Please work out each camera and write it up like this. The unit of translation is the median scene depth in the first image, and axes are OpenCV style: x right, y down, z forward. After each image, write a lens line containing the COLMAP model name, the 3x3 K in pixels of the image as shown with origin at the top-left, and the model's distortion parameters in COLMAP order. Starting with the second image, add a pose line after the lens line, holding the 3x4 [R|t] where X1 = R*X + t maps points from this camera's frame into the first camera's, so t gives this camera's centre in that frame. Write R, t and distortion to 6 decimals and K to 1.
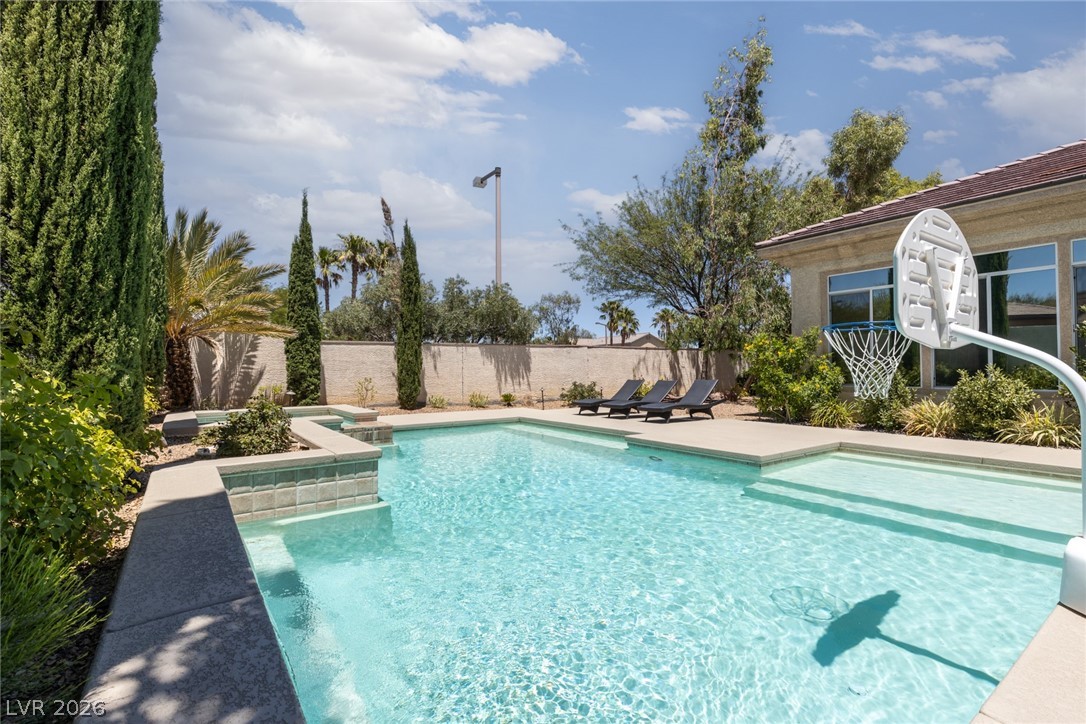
lens RADIAL K [[489.8, 0, 543.0], [0, 489.8, 362.0], [0, 0, 1]] dist [0.001139, -0.000116]
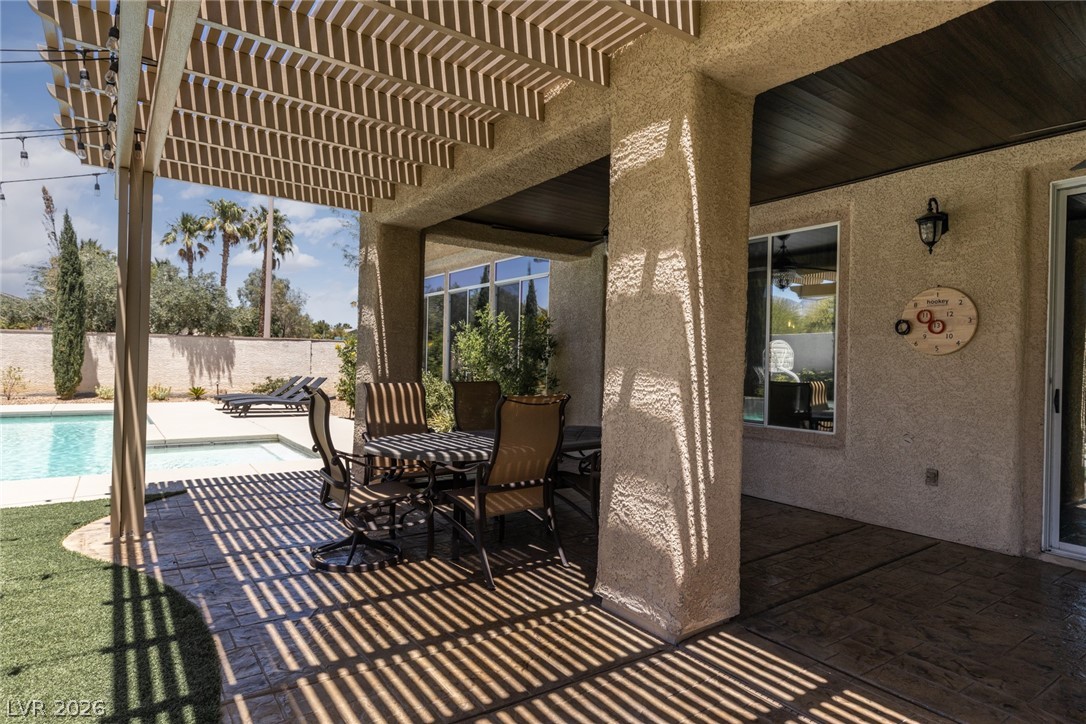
lens RADIAL K [[605.7, 0, 543.0], [0, 605.7, 362.0], [0, 0, 1]] dist [-0.002552, -0.000524]
pose [[0.999574, 0.028858, -0.004404, 0.786298], [-0.028797, 0.999496, 0.013351, -0.026892], [0.004788, -0.013219, 0.999901, -0.254125]]
